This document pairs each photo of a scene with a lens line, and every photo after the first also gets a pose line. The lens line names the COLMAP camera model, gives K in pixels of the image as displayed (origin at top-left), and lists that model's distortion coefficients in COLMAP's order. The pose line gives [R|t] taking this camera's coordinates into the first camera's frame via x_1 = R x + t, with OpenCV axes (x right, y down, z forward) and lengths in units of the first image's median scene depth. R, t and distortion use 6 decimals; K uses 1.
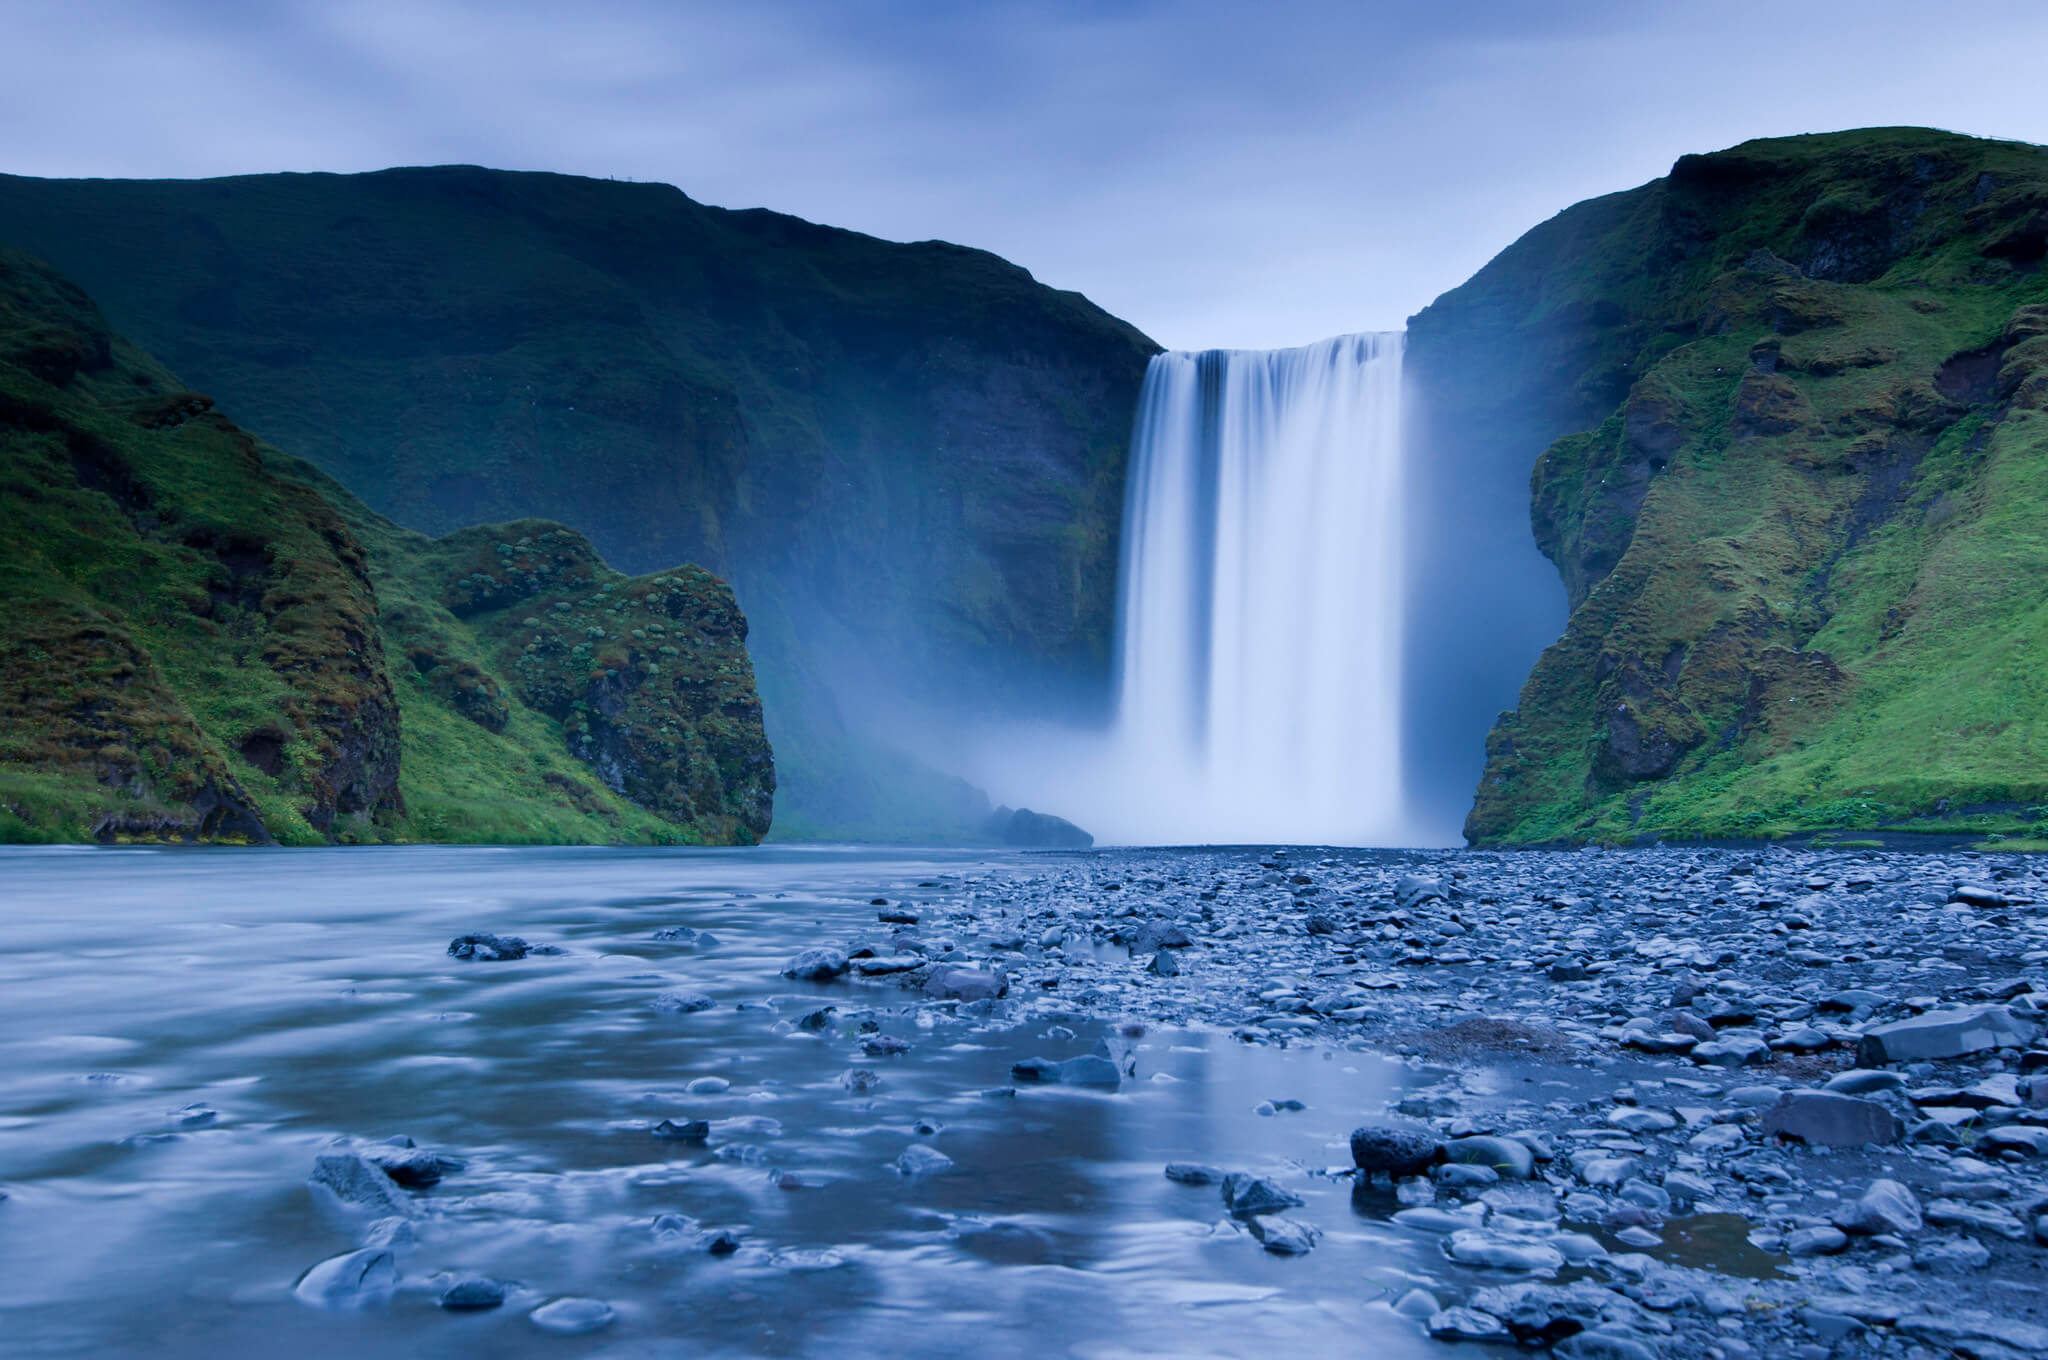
lens RADIAL K [[1650.3, 0, 989.9], [0, 1650.3, 680.8], [0, 0, 1]] dist [0.003379, -0.051374]
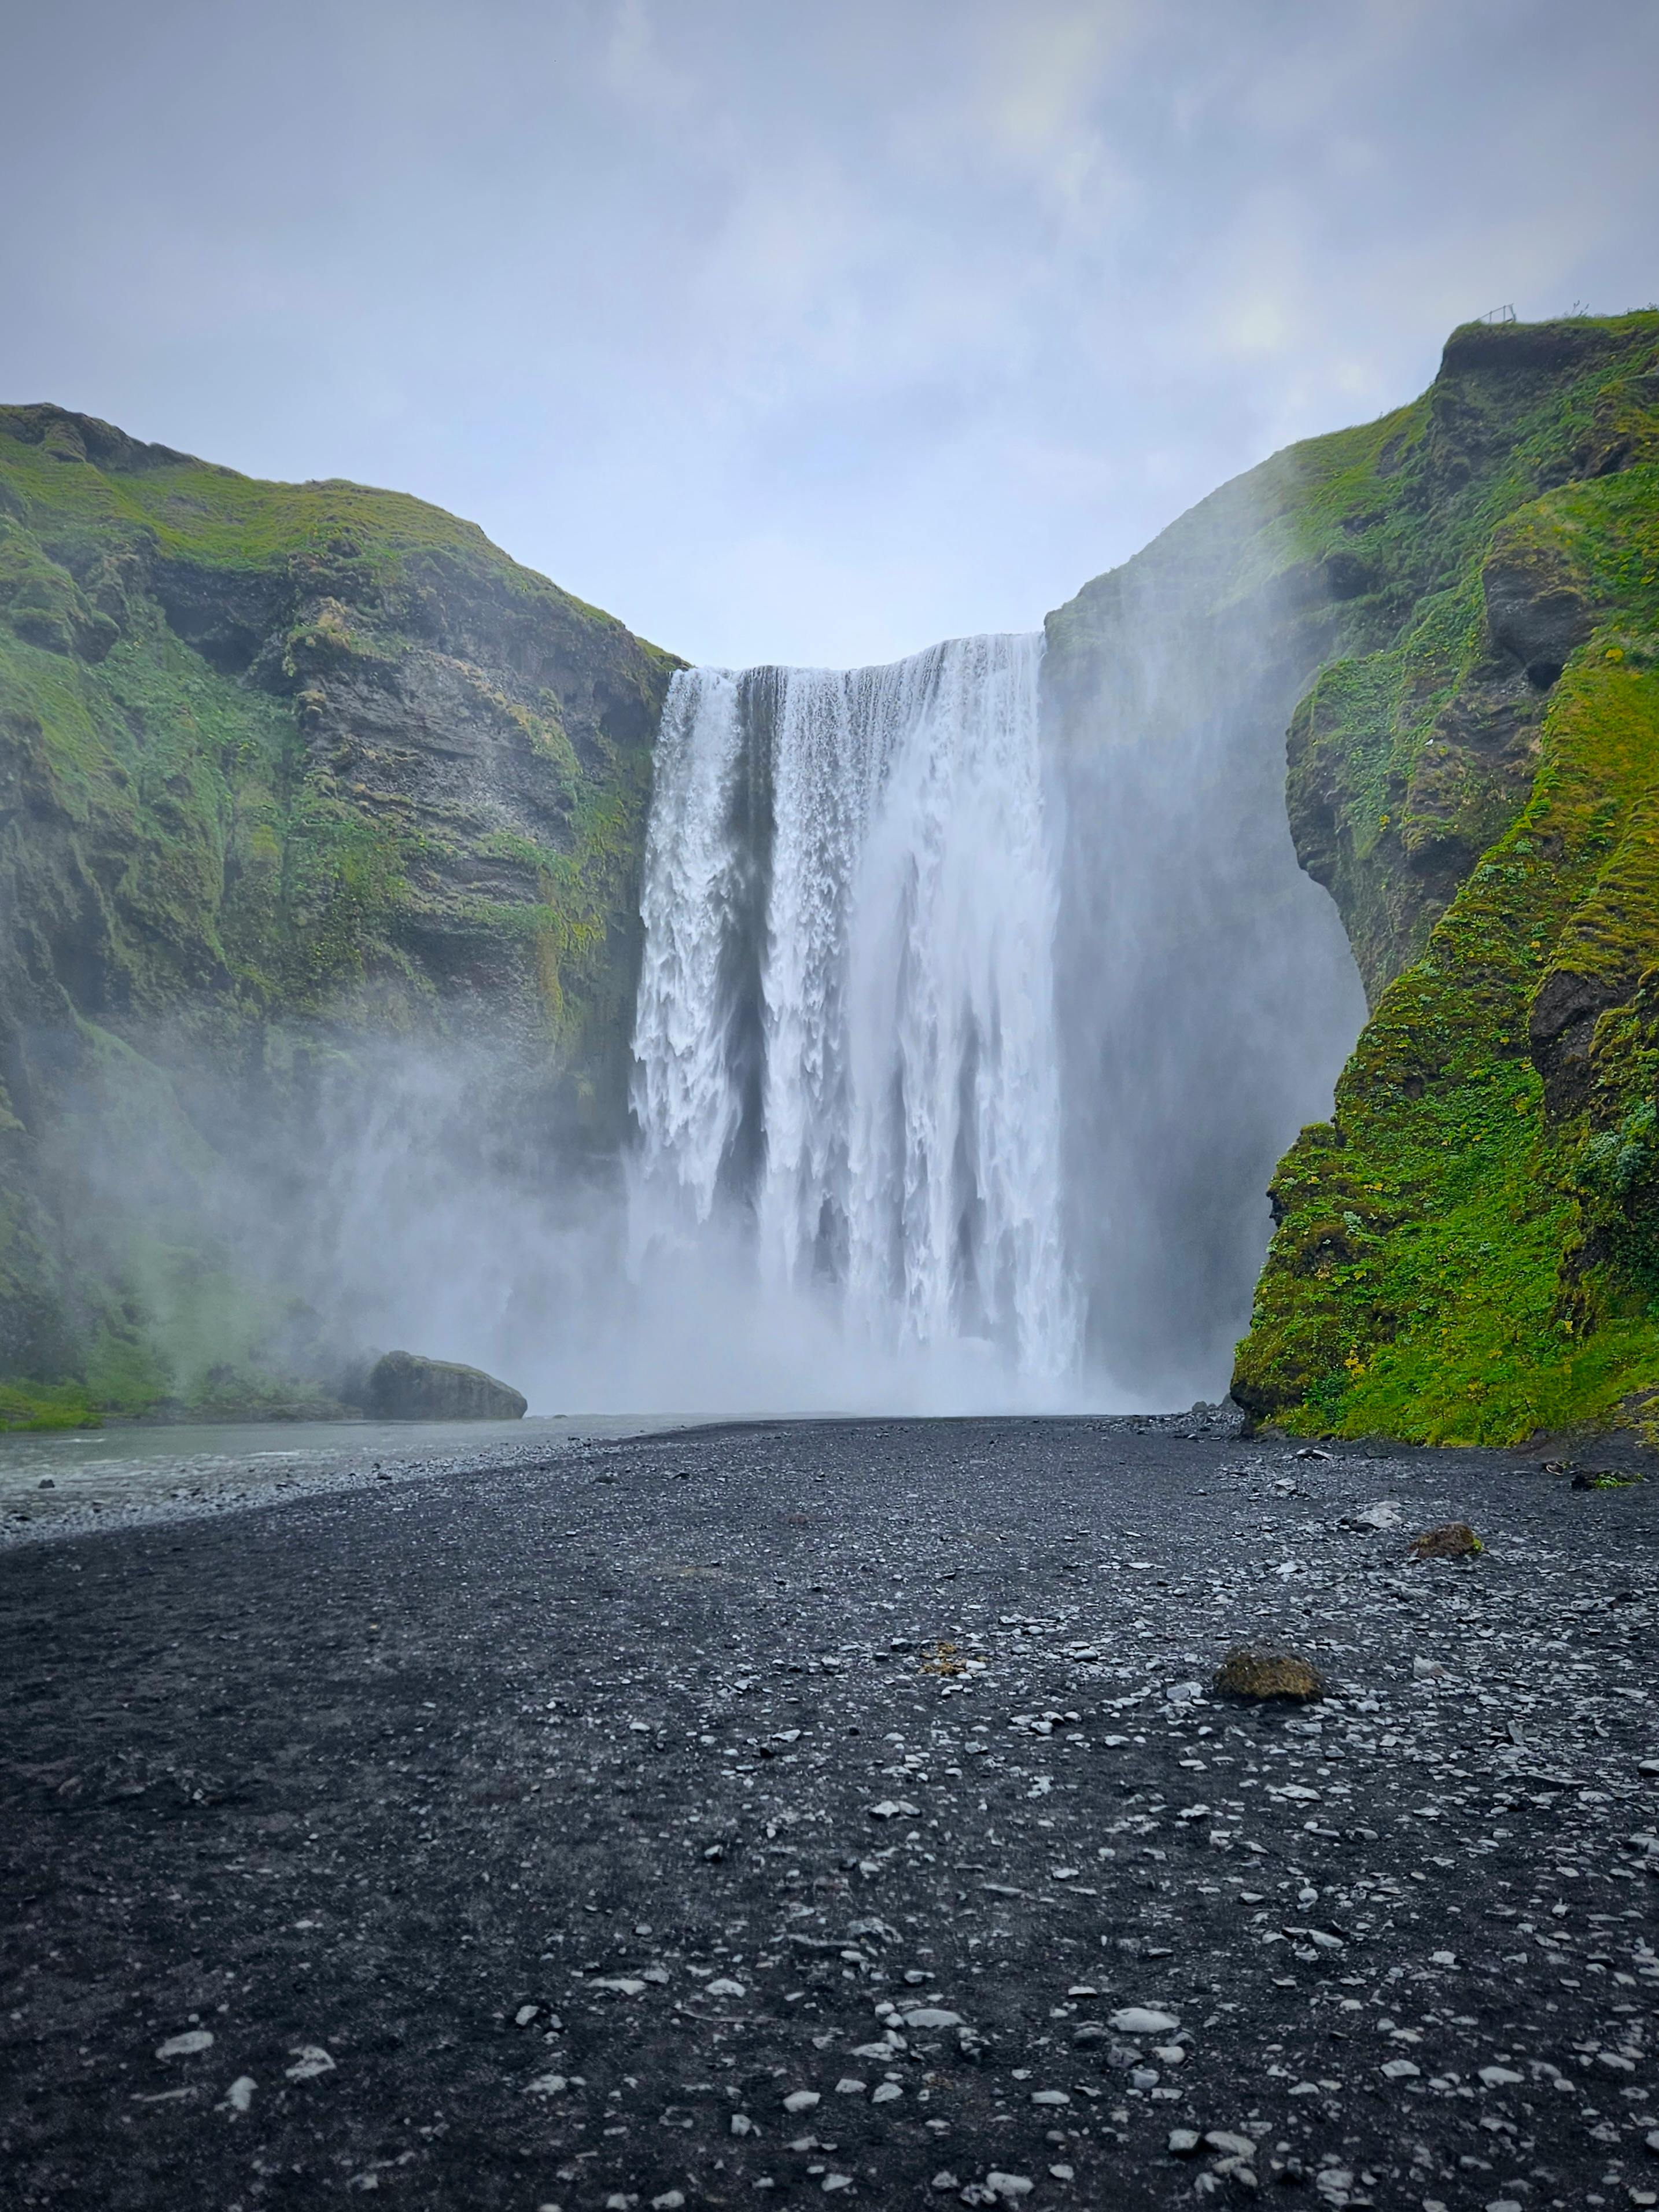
lens RADIAL K [[1728.6, 0, 827.0], [0, 1728.6, 1150.8], [0, 0, 1]] dist [0.040437, -0.008429]
pose [[0.990362, -0.005472, 0.138398, 0.114101], [0.010100, 0.999412, -0.032757, 0.042332], [-0.138137, 0.033839, 0.989835, 0.555511]]
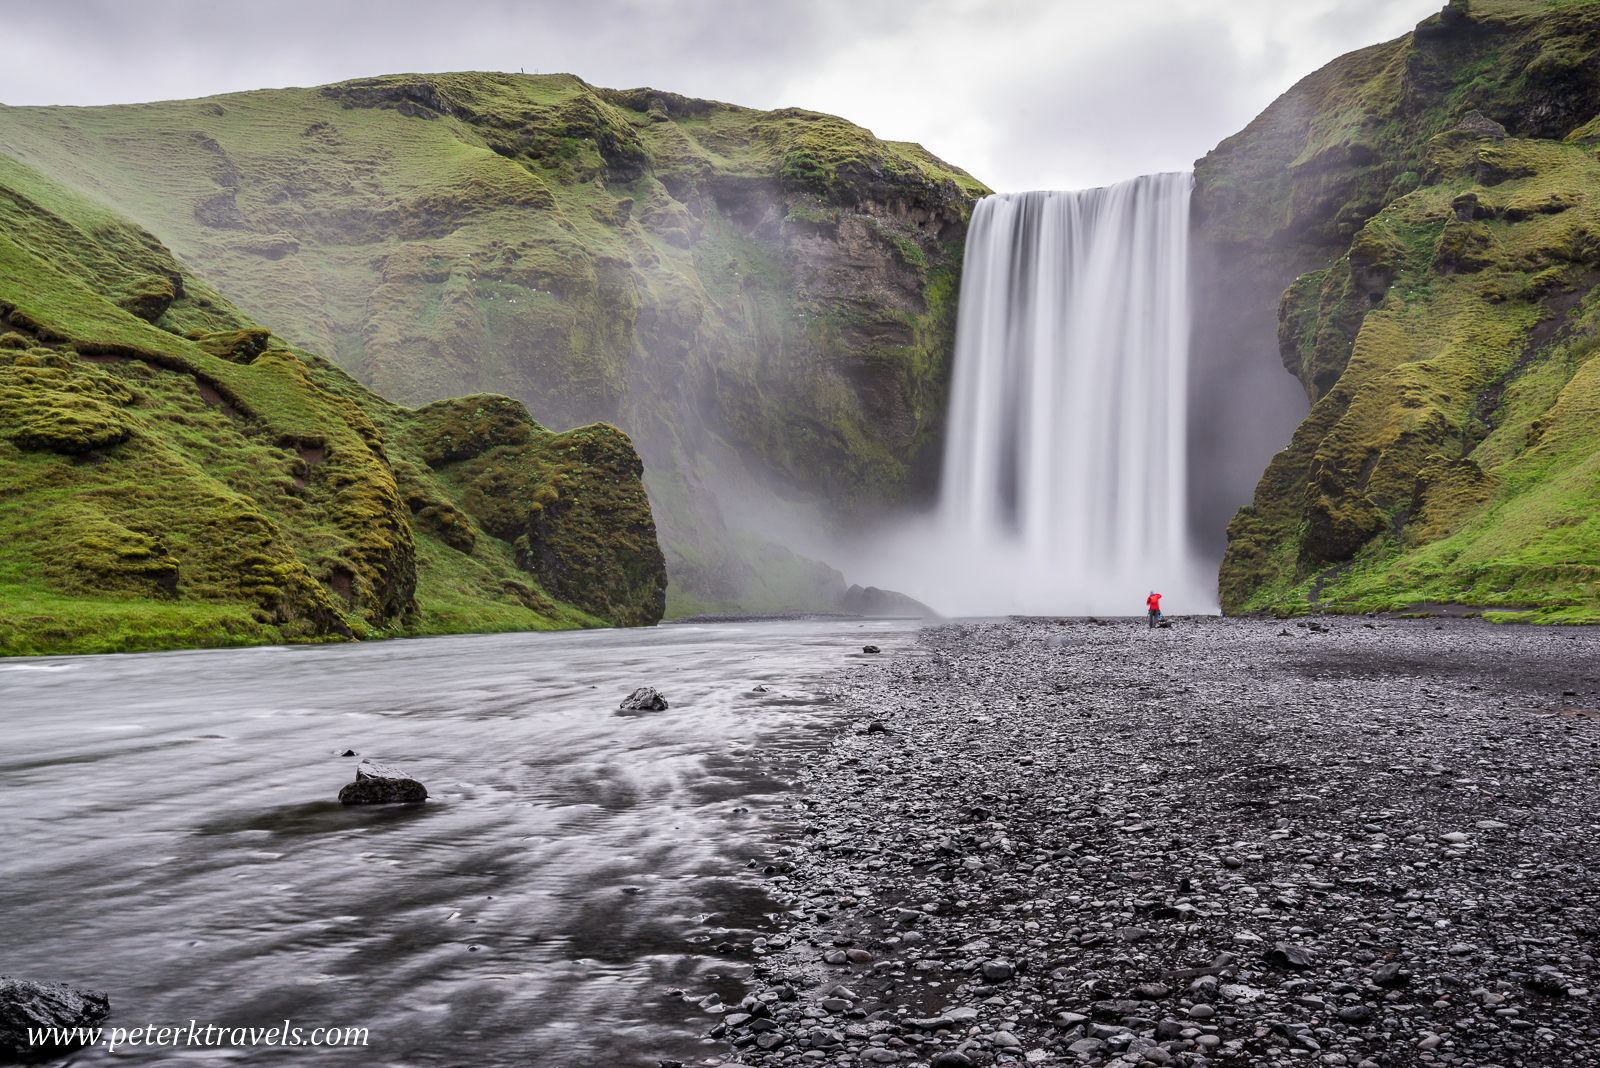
lens RADIAL K [[1502.0, 0, 780.4], [0, 1502.0, 539.4], [0, 0, 1]] dist [-0.006846, 0.000586]
pose [[0.997872, -0.024334, -0.060491, 0.029501], [0.027497, 0.998268, 0.052017, -0.025558], [0.059120, -0.053569, 0.996812, -0.170865]]
